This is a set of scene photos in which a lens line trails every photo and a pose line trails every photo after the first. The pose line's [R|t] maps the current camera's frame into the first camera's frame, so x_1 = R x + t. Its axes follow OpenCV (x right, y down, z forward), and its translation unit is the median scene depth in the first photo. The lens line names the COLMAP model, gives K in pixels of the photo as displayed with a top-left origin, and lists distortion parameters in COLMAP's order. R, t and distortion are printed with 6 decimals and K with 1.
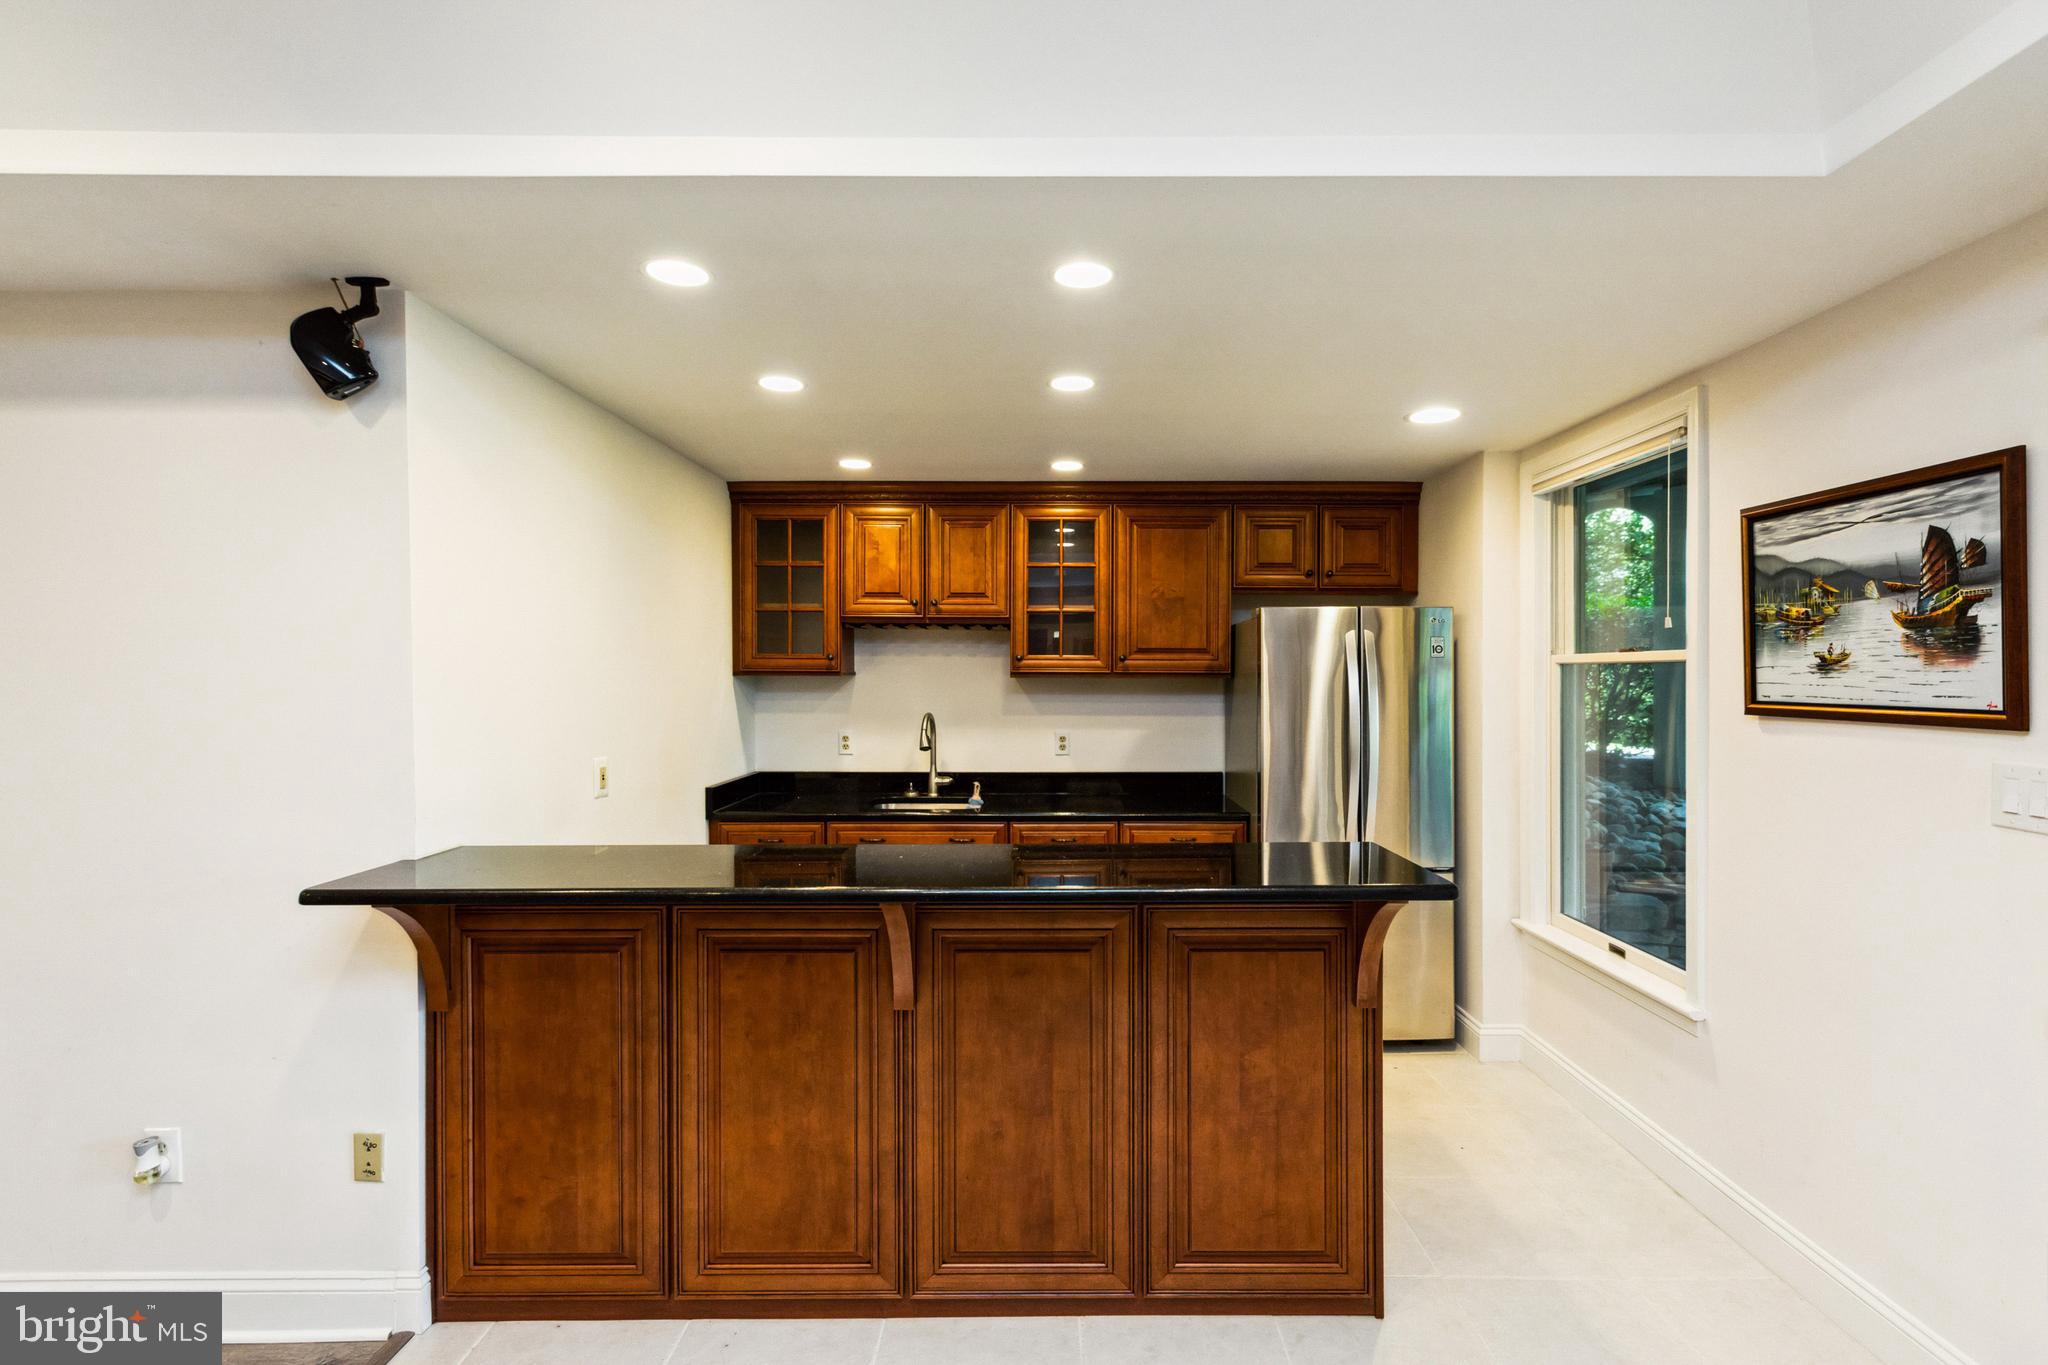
lens RADIAL K [[925.7, 0, 1040.1], [0, 925.7, 680.7], [0, 0, 1]] dist [0.001583, -0.000294]
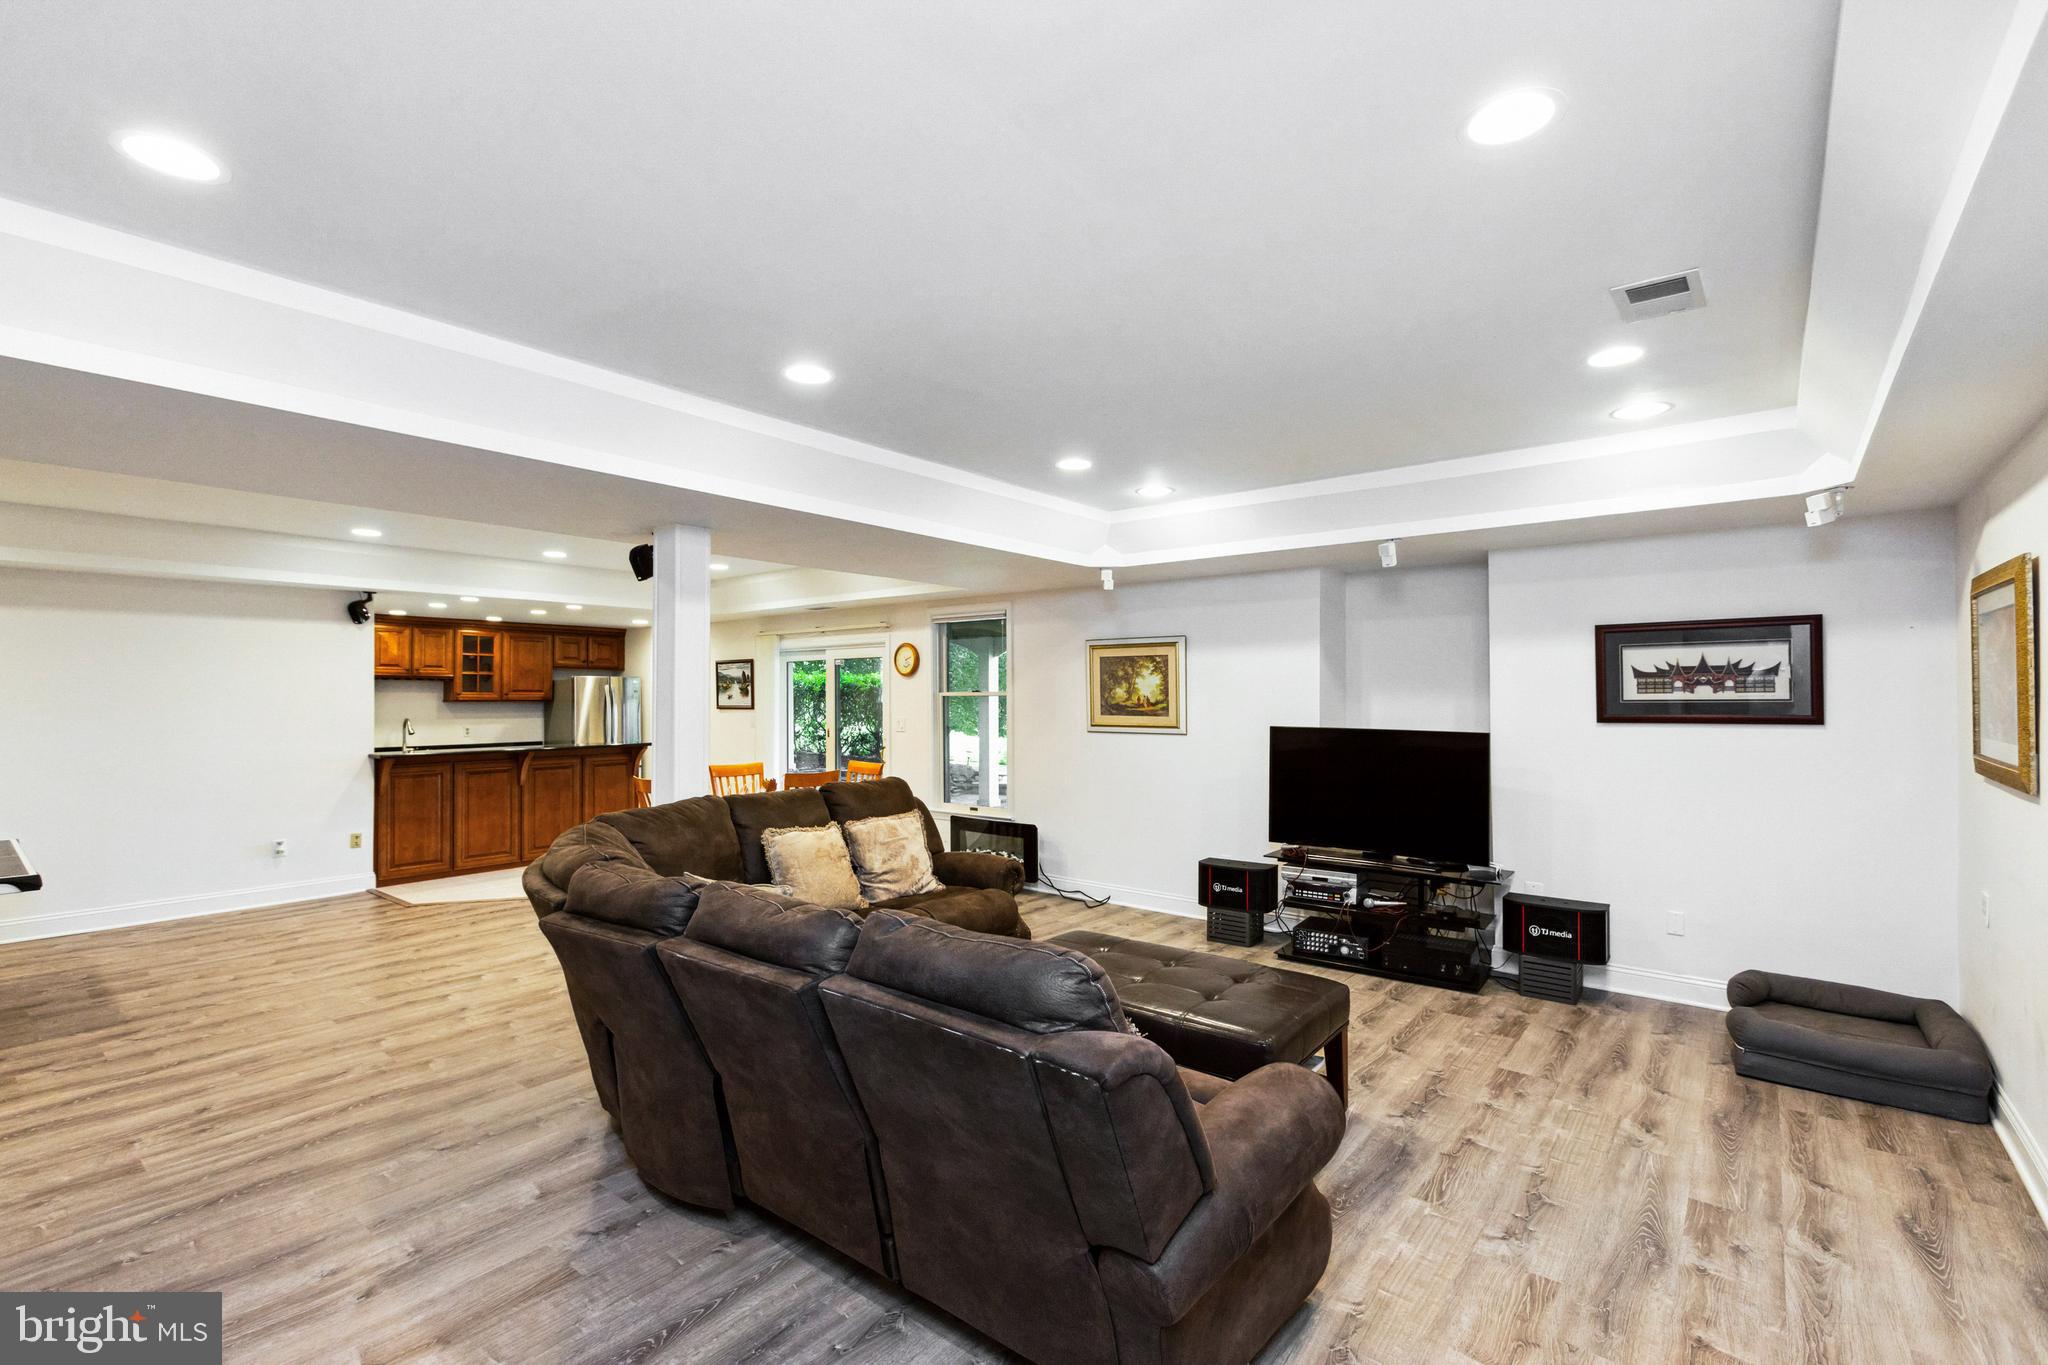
lens RADIAL K [[925.7, 0, 1035.6], [0, 925.7, 691.9], [0, 0, 1]] dist [0.001583, -0.000294]
pose [[0.626854, 0.002833, 0.779132, -1.810998], [0.011160, 0.999858, -0.012615, 0.031124], [-0.779057, 0.016603, 0.626733, -3.111160]]
